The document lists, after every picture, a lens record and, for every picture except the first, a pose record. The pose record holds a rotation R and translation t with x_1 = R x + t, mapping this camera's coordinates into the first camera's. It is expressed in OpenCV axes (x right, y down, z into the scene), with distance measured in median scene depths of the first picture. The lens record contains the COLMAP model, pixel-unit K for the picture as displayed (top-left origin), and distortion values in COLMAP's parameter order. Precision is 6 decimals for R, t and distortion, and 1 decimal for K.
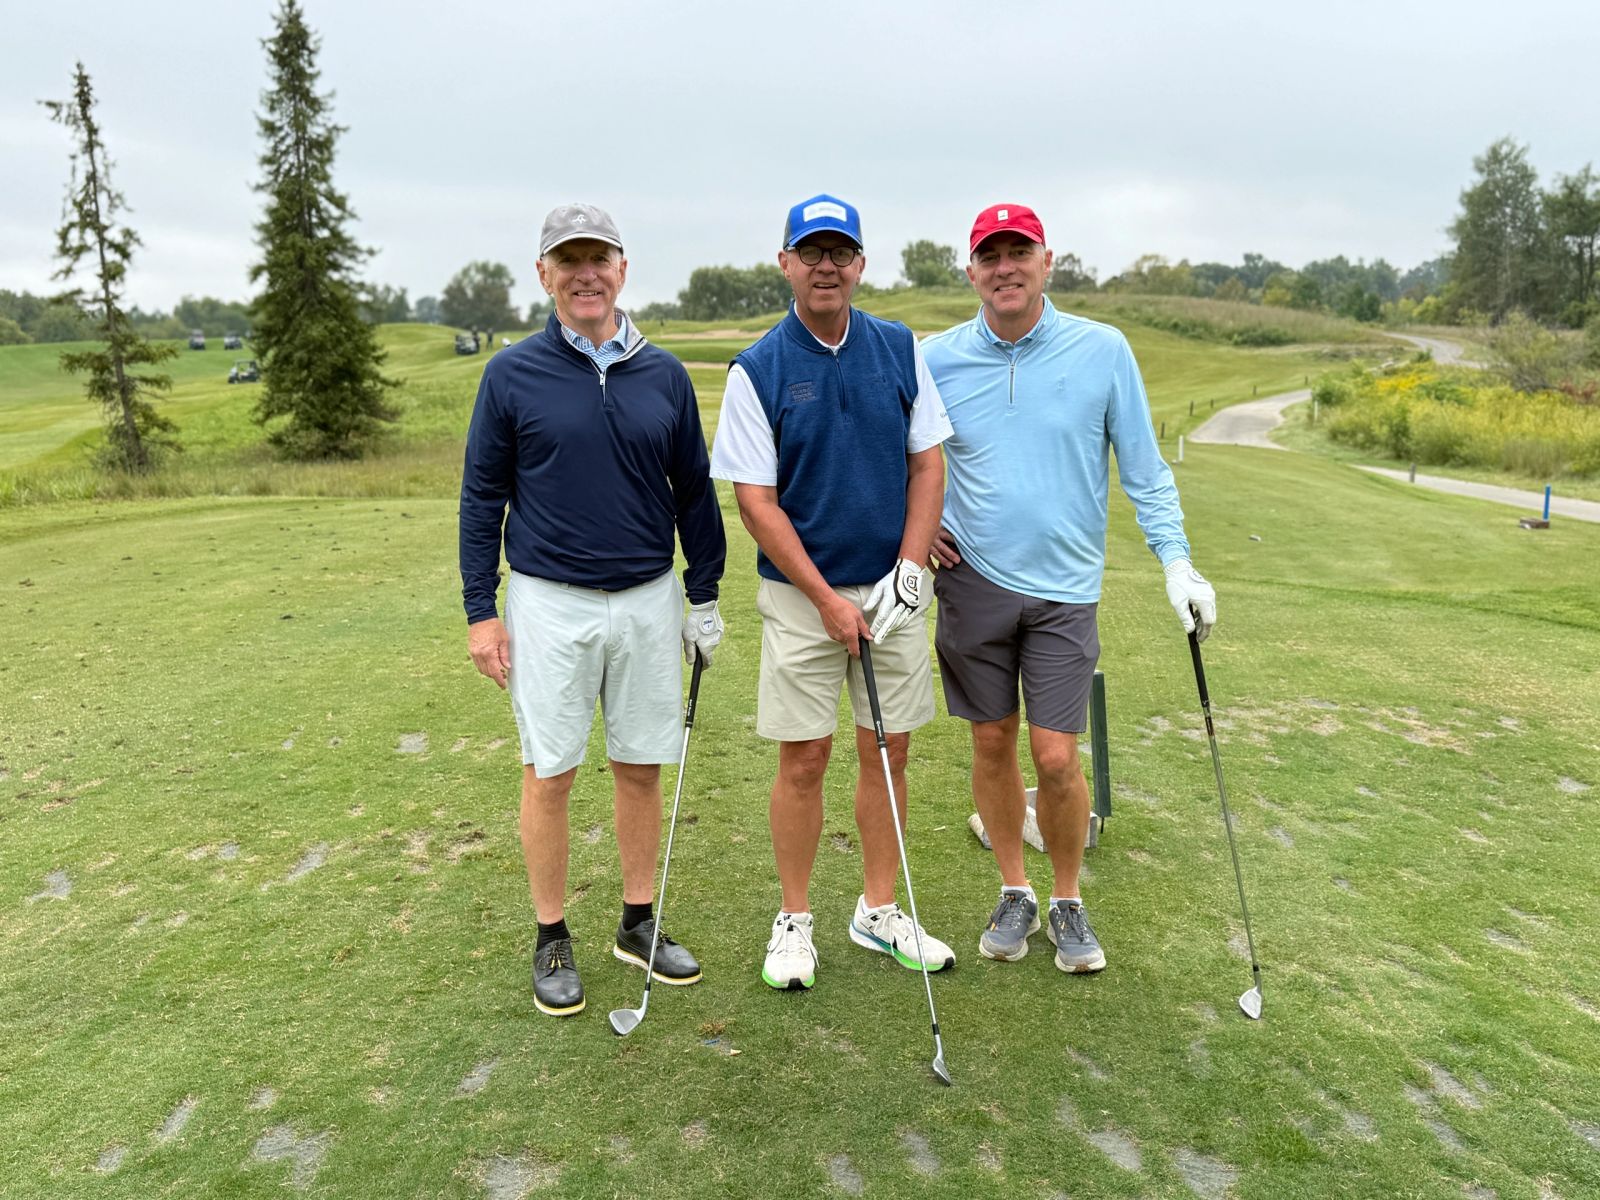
lens RADIAL K [[1453.8, 0, 800.0], [0, 1453.8, 600.0], [0, 0, 1]] dist [0.126473, -0.270822]
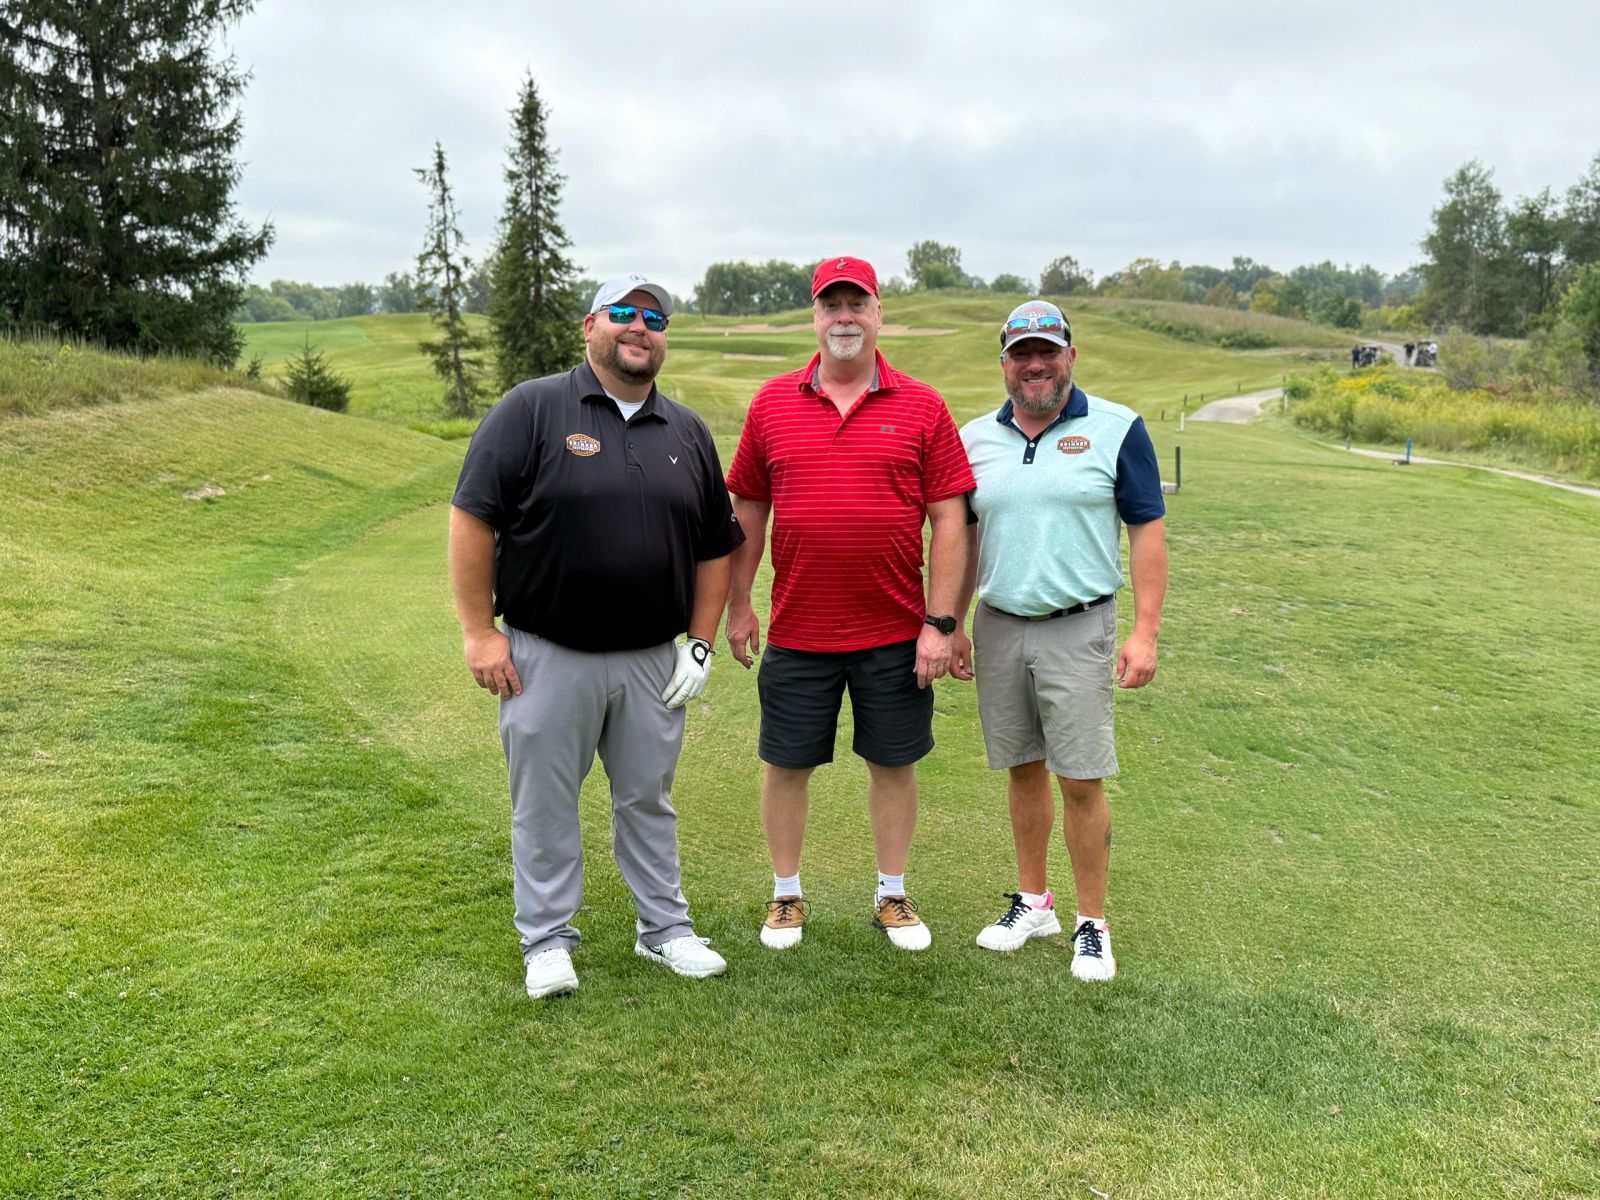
lens RADIAL K [[1453.8, 0, 800.0], [0, 1453.8, 600.0], [0, 0, 1]] dist [0.126473, -0.270822]
pose [[0.999815, 0.016478, 0.009879, -0.087172], [-0.016522, 0.999854, 0.004447, 0.049466], [-0.009805, -0.004609, 0.999941, -0.299398]]
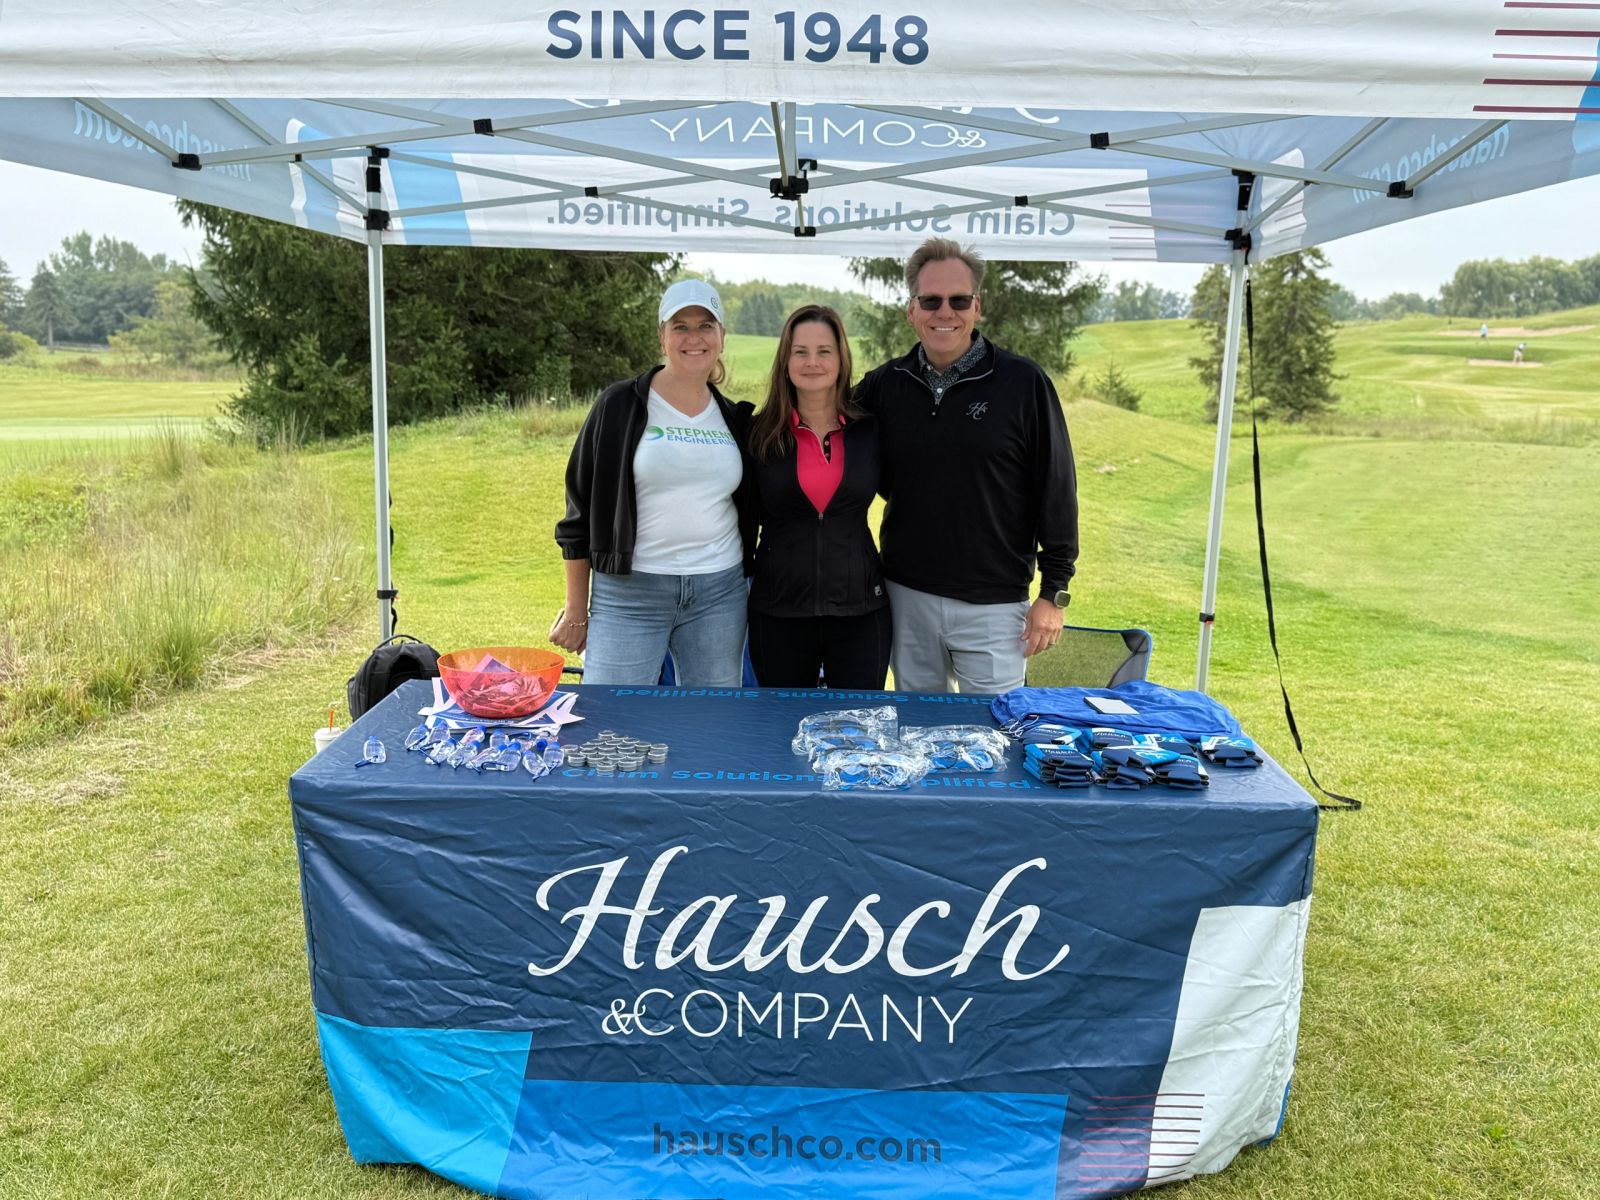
lens RADIAL K [[1453.8, 0, 800.0], [0, 1453.8, 600.0], [0, 0, 1]] dist [0.126473, -0.270822]
pose [[0.893930, 0.094741, -0.438078, -0.084270], [-0.091796, 0.995386, 0.027950, 0.071030], [0.438705, 0.015228, 0.898502, -0.479058]]
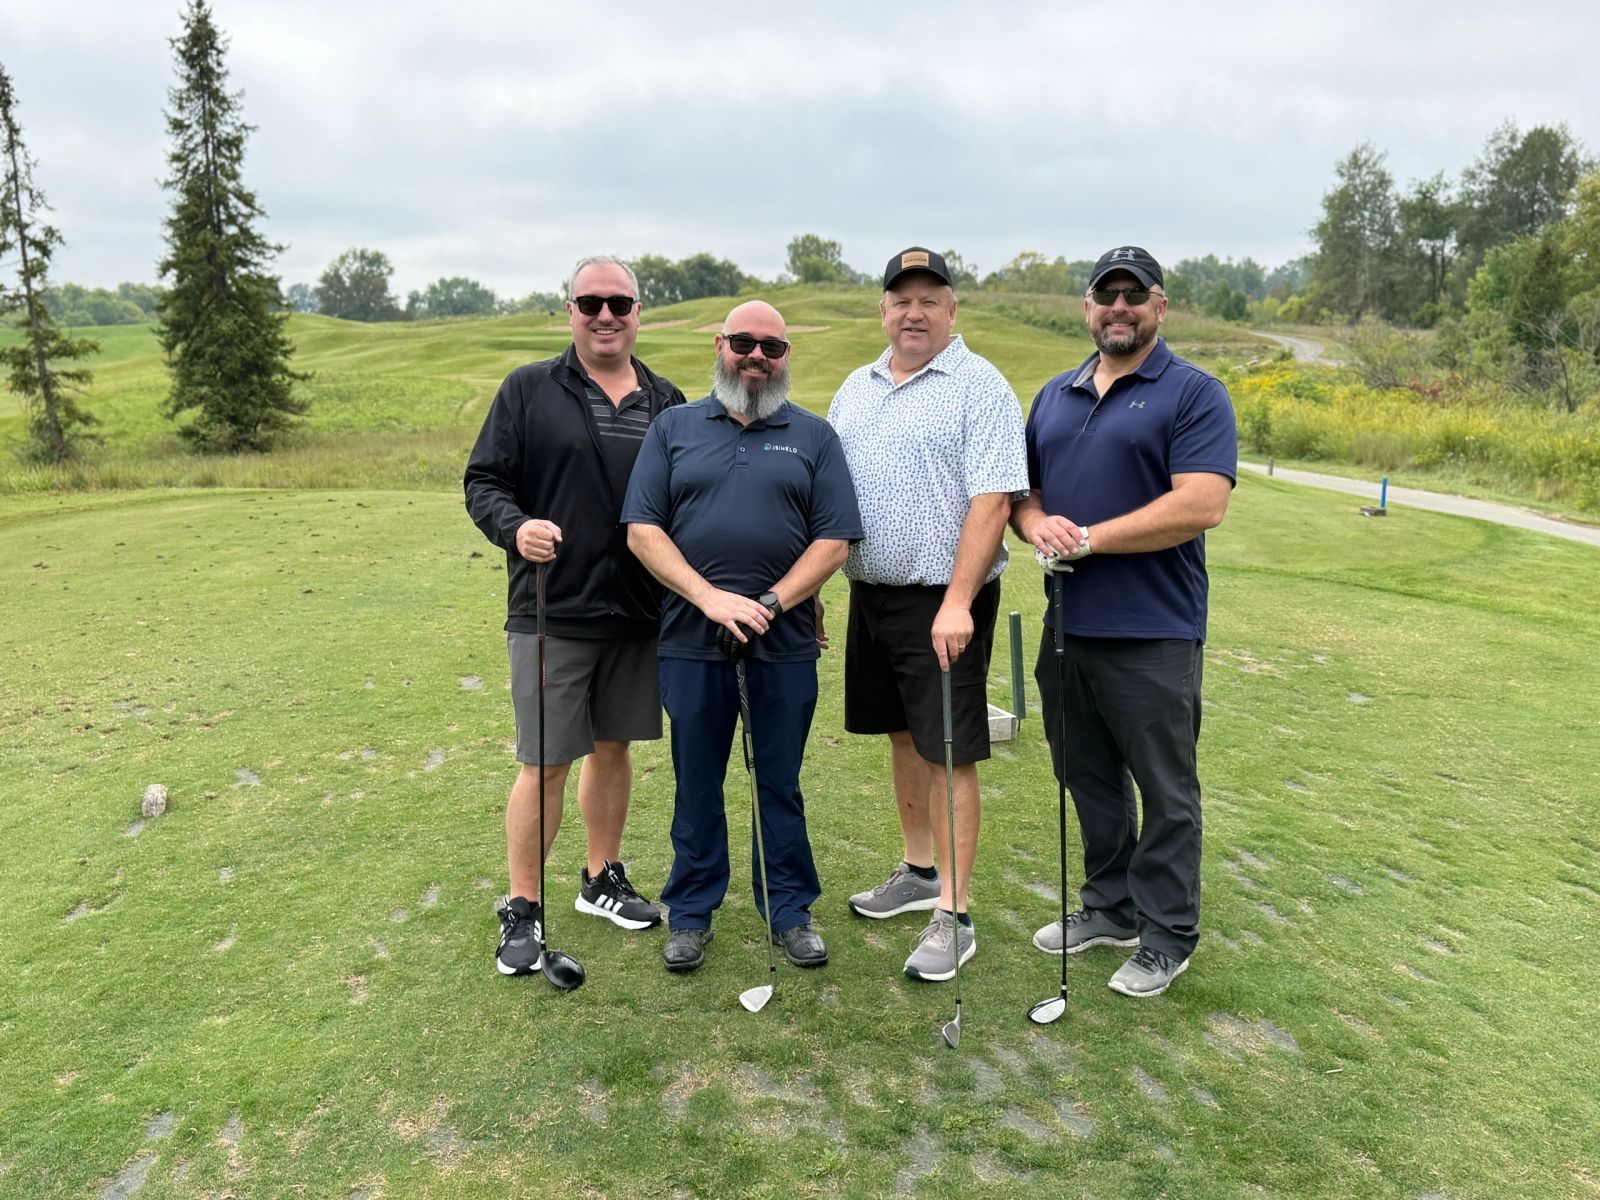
lens RADIAL K [[1453.8, 0, 800.0], [0, 1453.8, 600.0], [0, 0, 1]] dist [0.126473, -0.270822]
pose [[0.996901, -0.006790, 0.078370, -0.012246], [0.006393, 0.999965, 0.005306, 0.003299], [-0.078403, -0.004788, 0.996910, -0.040360]]
